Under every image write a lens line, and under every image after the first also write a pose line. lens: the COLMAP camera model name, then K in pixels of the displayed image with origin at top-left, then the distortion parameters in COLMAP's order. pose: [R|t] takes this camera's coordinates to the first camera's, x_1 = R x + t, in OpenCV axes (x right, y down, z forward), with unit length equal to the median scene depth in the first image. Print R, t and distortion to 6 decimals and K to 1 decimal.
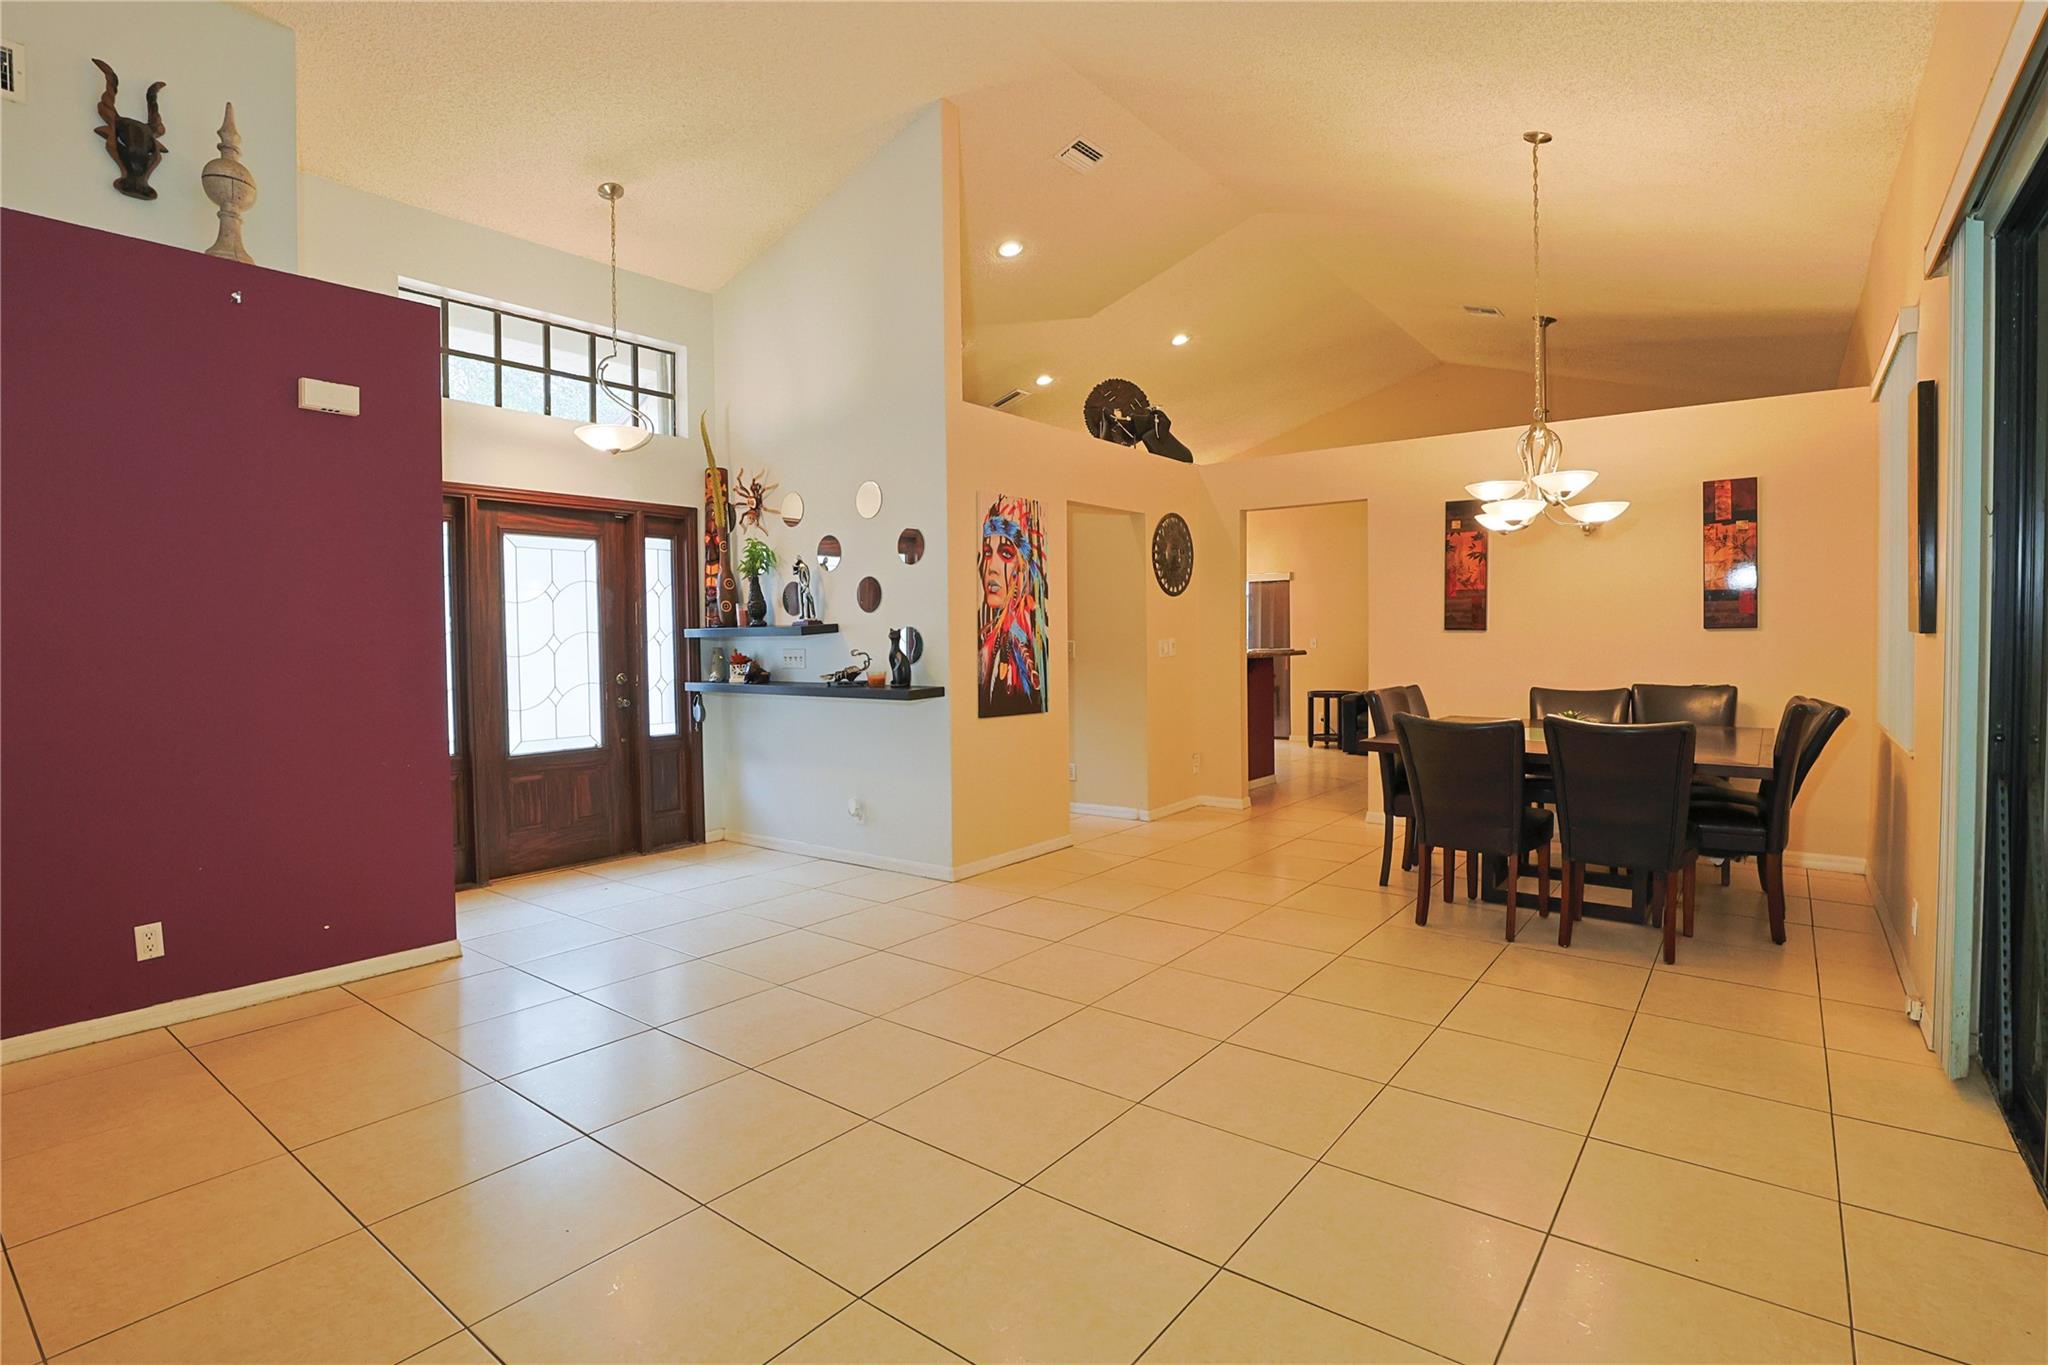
lens RADIAL K [[988.4, 0, 1023.5], [0, 988.4, 673.2], [0, 0, 1]] dist [-0.022479, 0.001083]
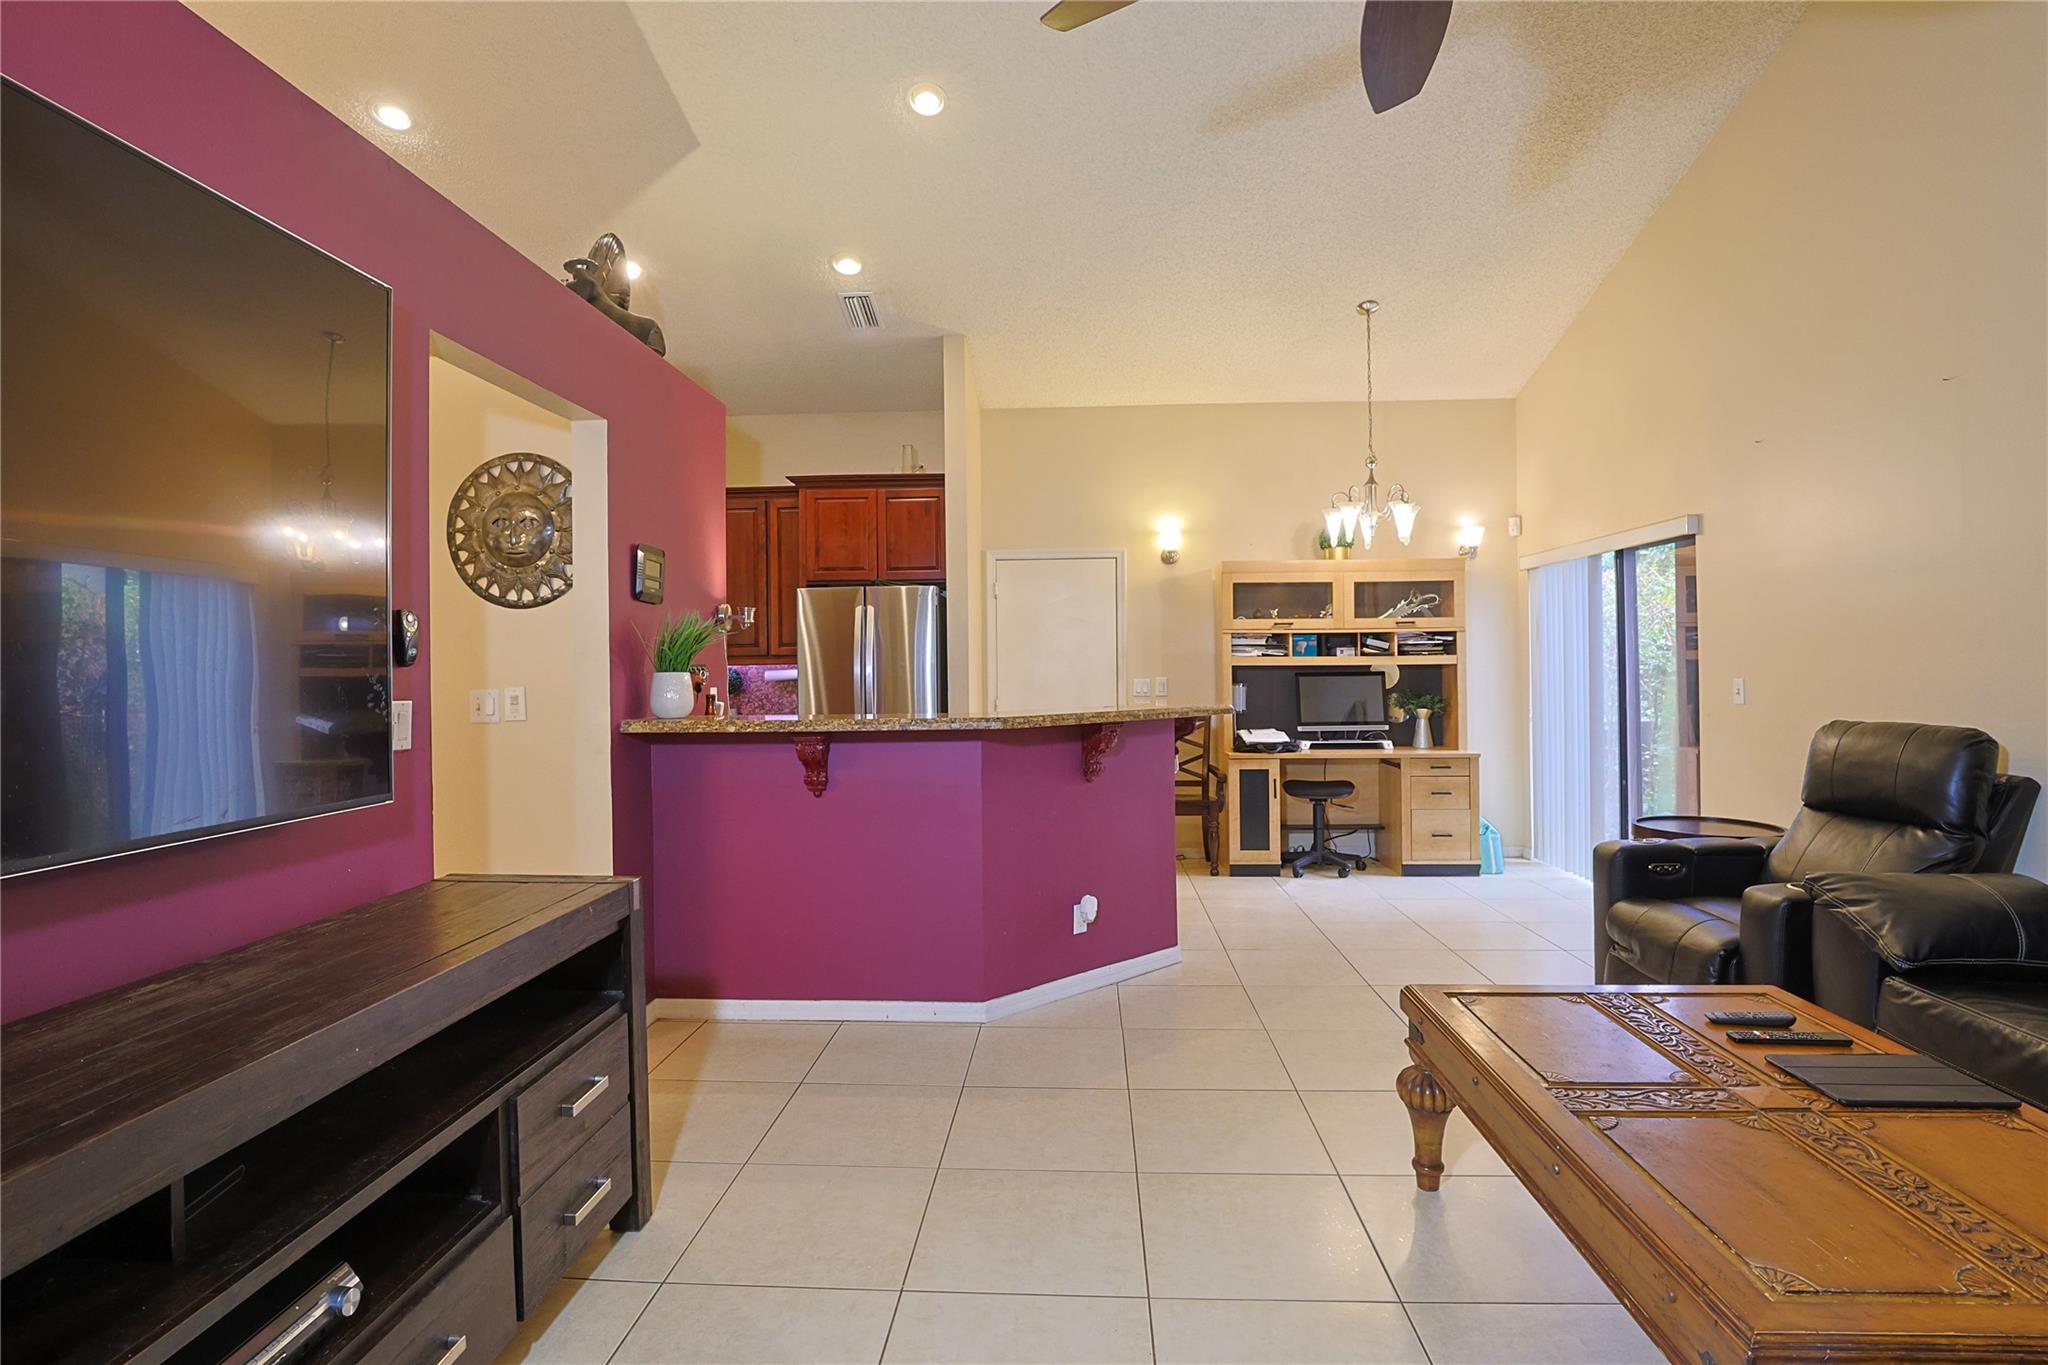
lens RADIAL K [[988.4, 0, 1031.0], [0, 988.4, 673.8], [0, 0, 1]] dist [-0.022479, 0.001083]
pose [[0.568713, 0.010478, -0.822469, 0.935662], [-0.025264, 0.999670, -0.004734, -0.059824], [0.822148, 0.023472, 0.568790, 1.165587]]
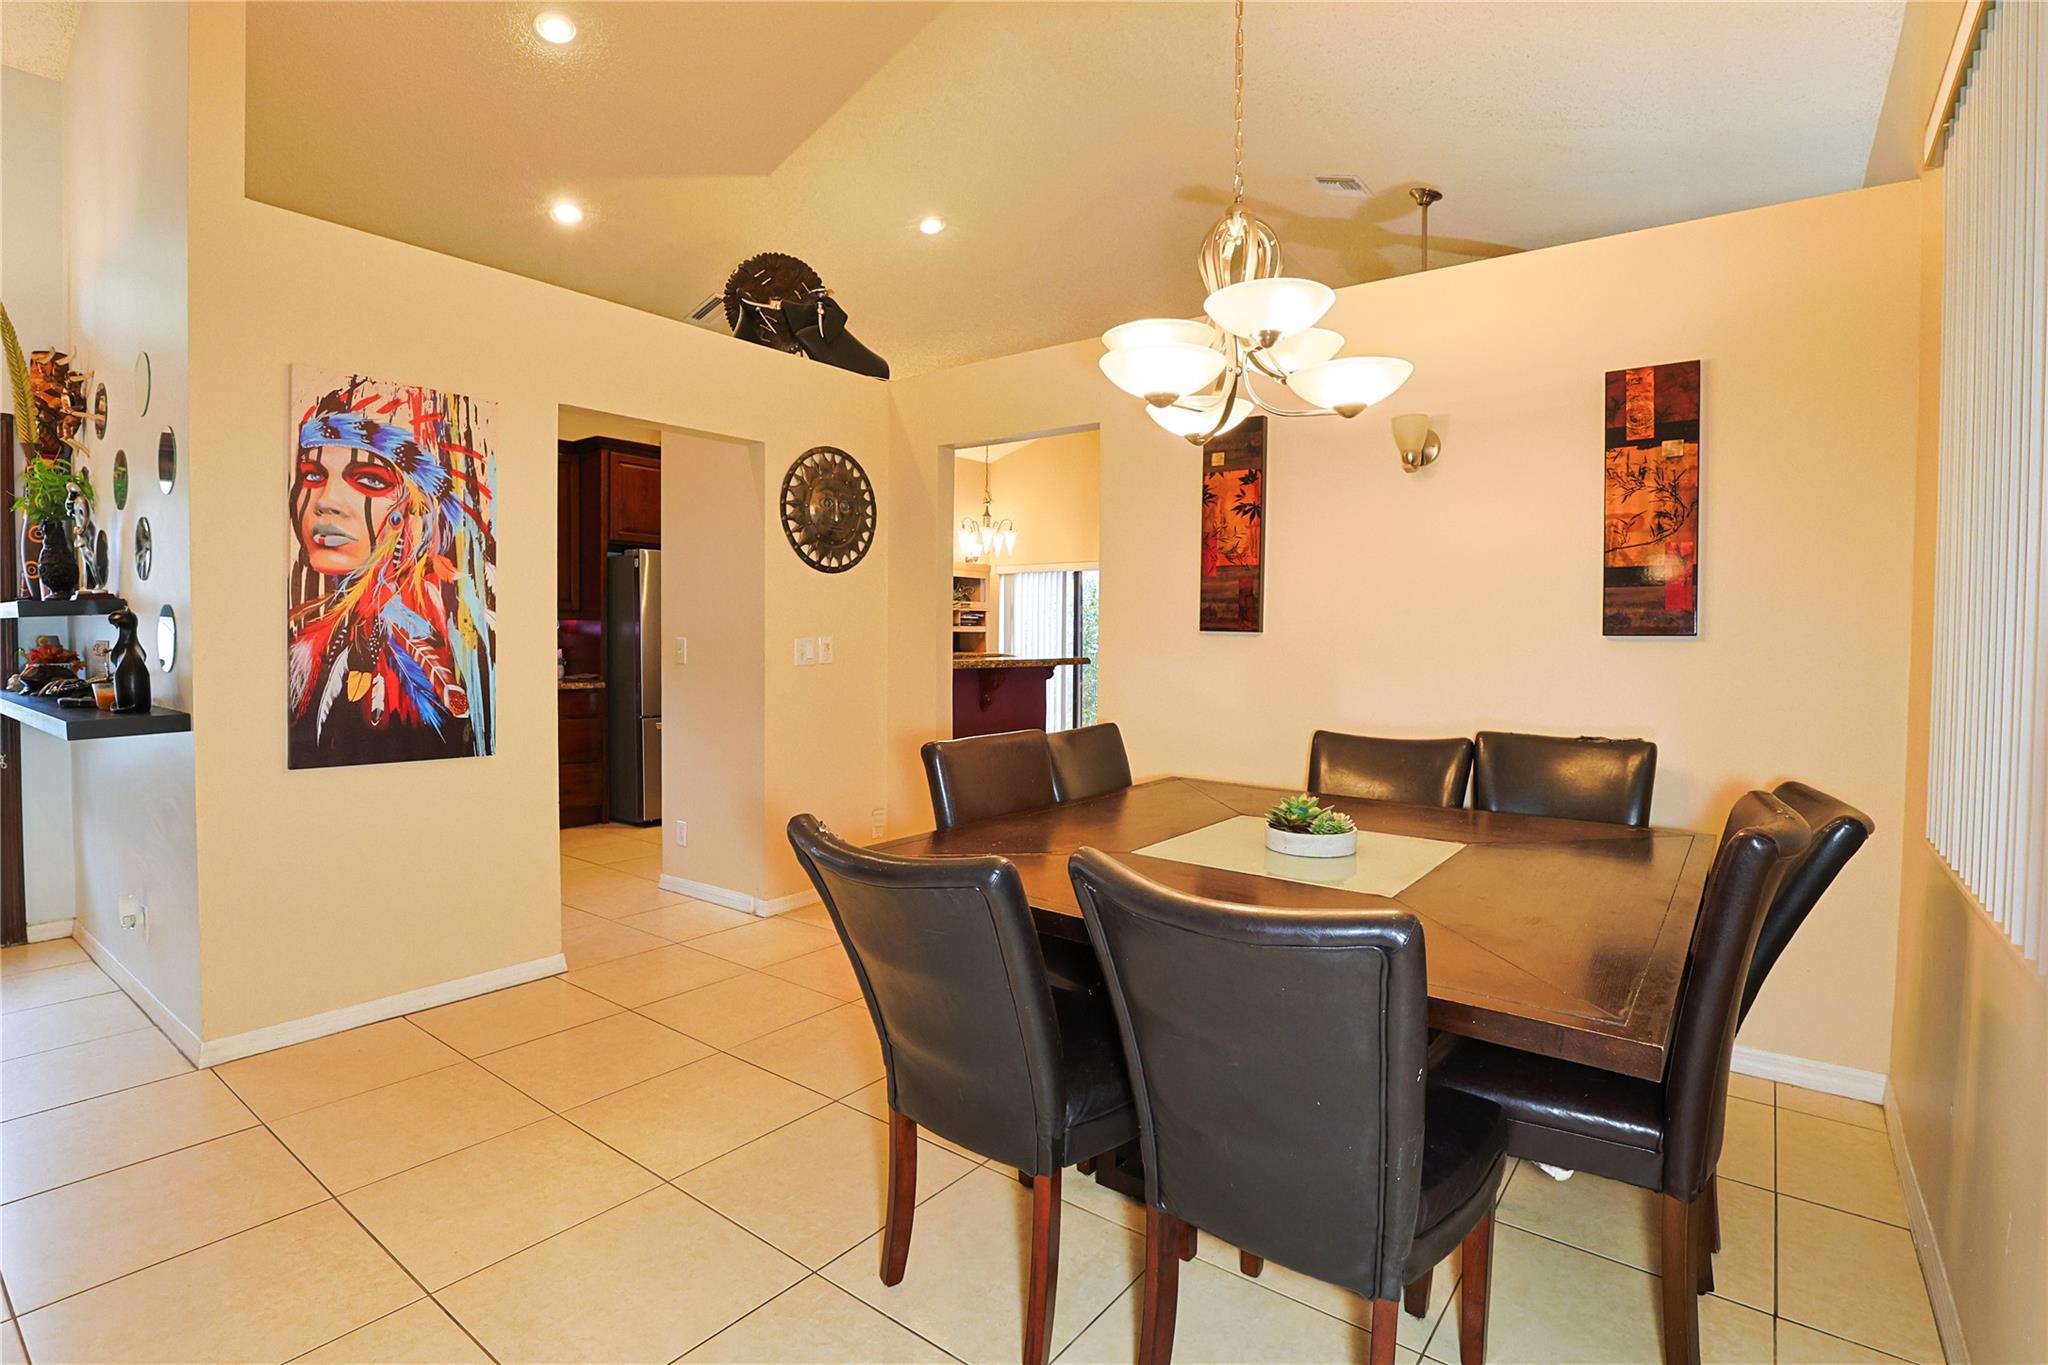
lens RADIAL K [[988.4, 0, 1012.8], [0, 988.4, 673.1], [0, 0, 1]] dist [-0.022479, 0.001083]
pose [[0.999797, 0.020168, 0.000089, 0.347198], [-0.020168, 0.999796, 0.000796, -0.017307], [-0.000073, -0.000798, 1.000000, 0.425097]]
